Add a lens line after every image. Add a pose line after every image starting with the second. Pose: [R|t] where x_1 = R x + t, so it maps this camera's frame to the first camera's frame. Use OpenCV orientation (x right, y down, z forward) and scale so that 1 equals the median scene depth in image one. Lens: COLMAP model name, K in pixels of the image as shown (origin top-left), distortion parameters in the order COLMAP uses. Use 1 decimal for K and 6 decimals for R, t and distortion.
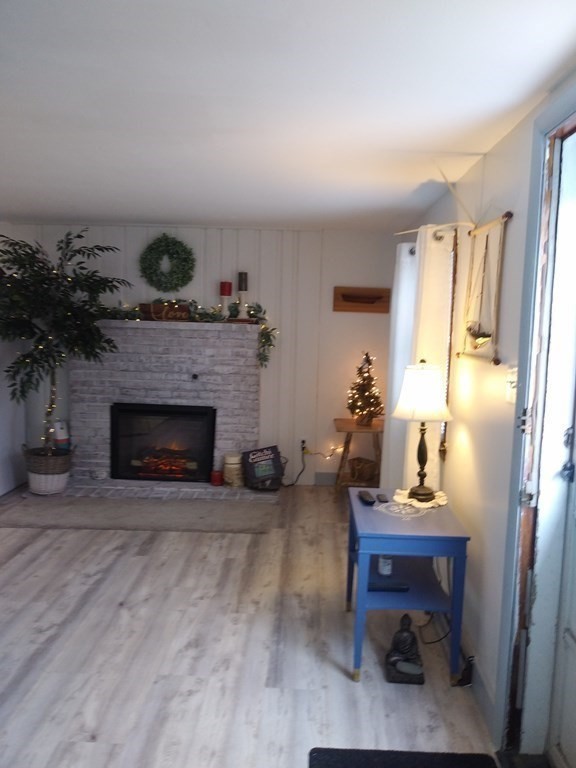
lens RADIAL K [[619.4, 0, 306.8], [0, 619.4, 389.1], [0, 0, 1]] dist [0.025052, -0.056127]
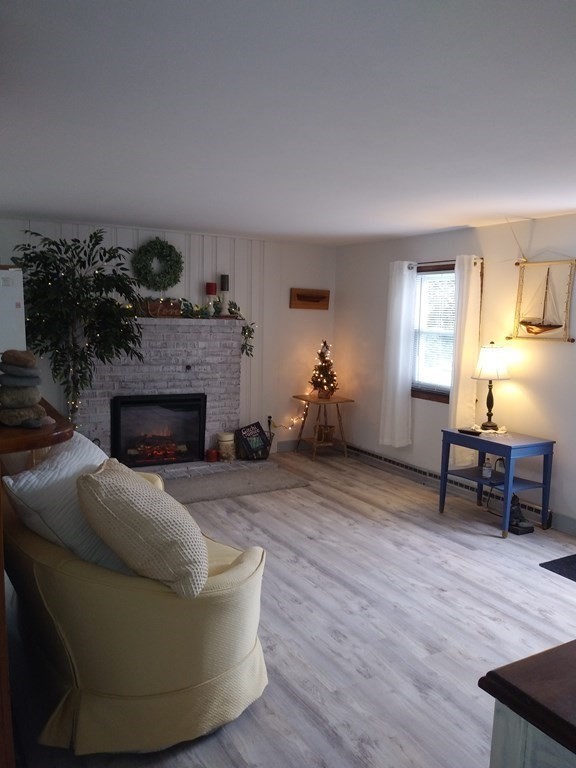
lens RADIAL K [[619.4, 0, 306.8], [0, 619.4, 389.1], [0, 0, 1]] dist [0.025052, -0.056127]
pose [[0.851870, -0.070118, 0.519039, -0.584969], [0.062059, 0.997530, 0.032904, -0.004627], [-0.520064, 0.004181, 0.854117, -0.063786]]
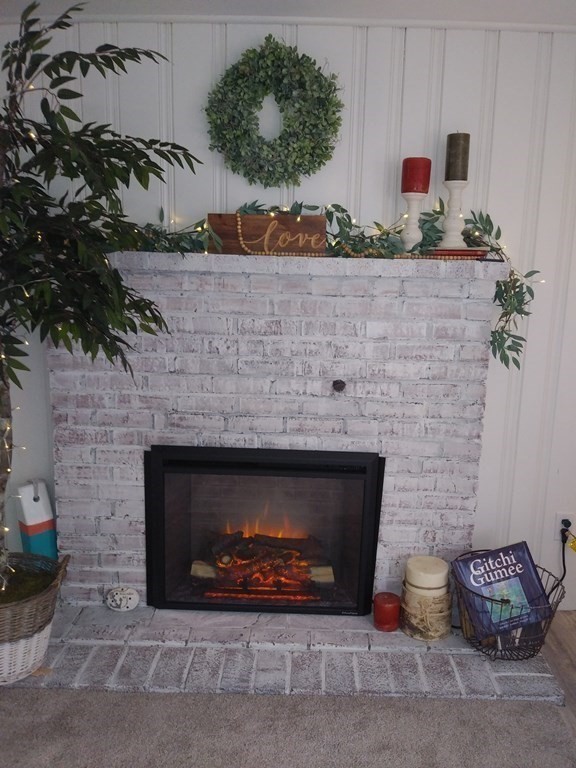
lens RADIAL K [[619.4, 0, 306.8], [0, 619.4, 389.1], [0, 0, 1]] dist [0.025052, -0.056127]
pose [[0.999991, -0.004074, 0.000774, -0.204444], [0.003999, 0.996779, 0.080098, -0.052884], [-0.001098, -0.080094, 0.996787, 0.573033]]
